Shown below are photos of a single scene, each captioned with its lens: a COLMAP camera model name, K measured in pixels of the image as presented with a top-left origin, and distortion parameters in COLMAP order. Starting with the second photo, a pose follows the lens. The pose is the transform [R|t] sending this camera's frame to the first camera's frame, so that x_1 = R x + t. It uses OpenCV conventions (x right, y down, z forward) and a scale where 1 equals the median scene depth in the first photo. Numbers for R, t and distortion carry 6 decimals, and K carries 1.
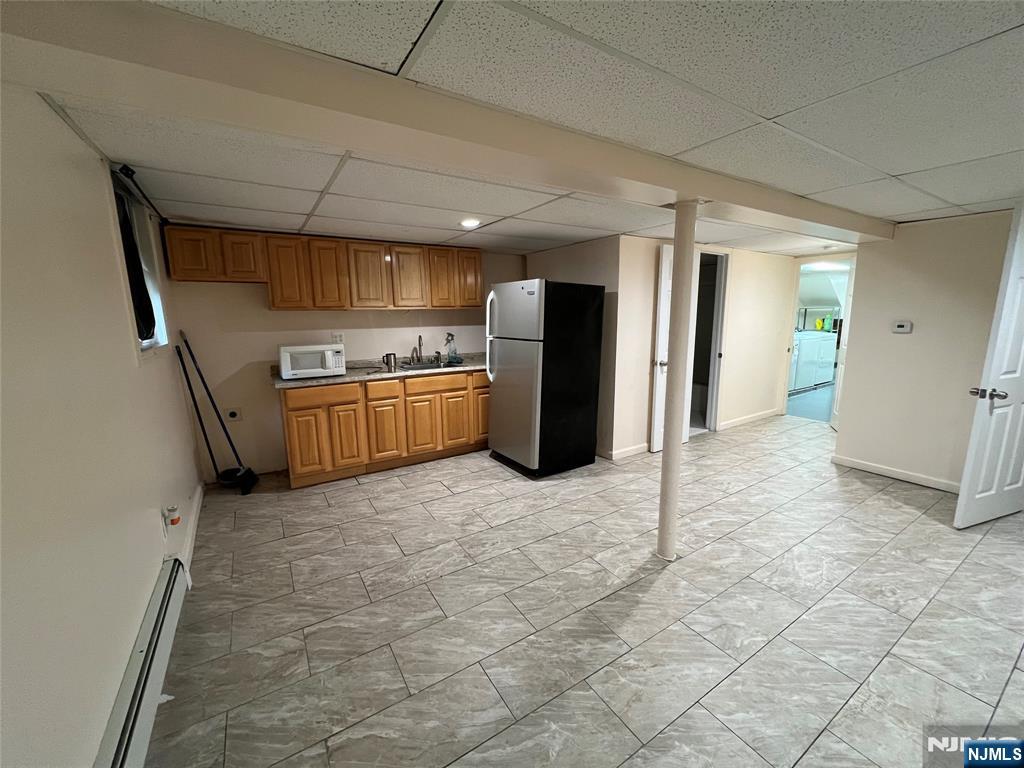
lens RADIAL K [[411.5, 0, 511.6], [0, 411.5, 384.8], [0, 0, 1]] dist [0.011363, -0.000046]
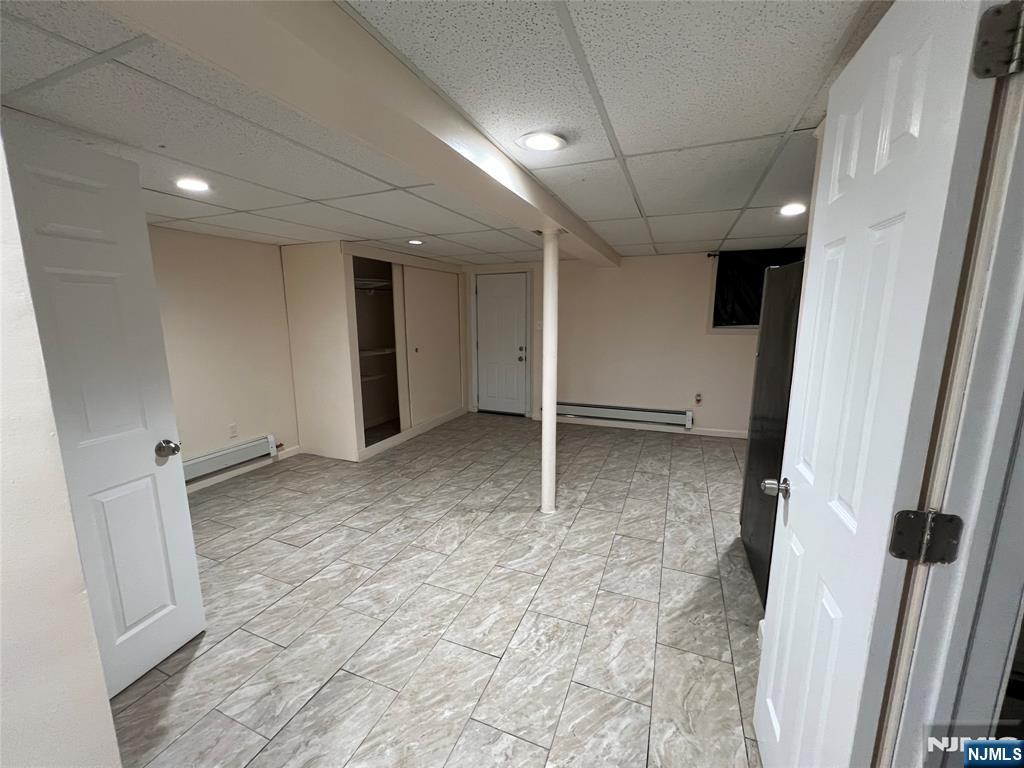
lens RADIAL K [[411.5, 0, 512.6], [0, 411.5, 386.4], [0, 0, 1]] dist [0.011363, -0.000046]
pose [[-0.812571, 0.114420, -0.571521, 1.034438], [-0.091693, 0.943239, 0.319206, -0.300072], [0.575604, 0.311782, -0.755958, 1.616224]]
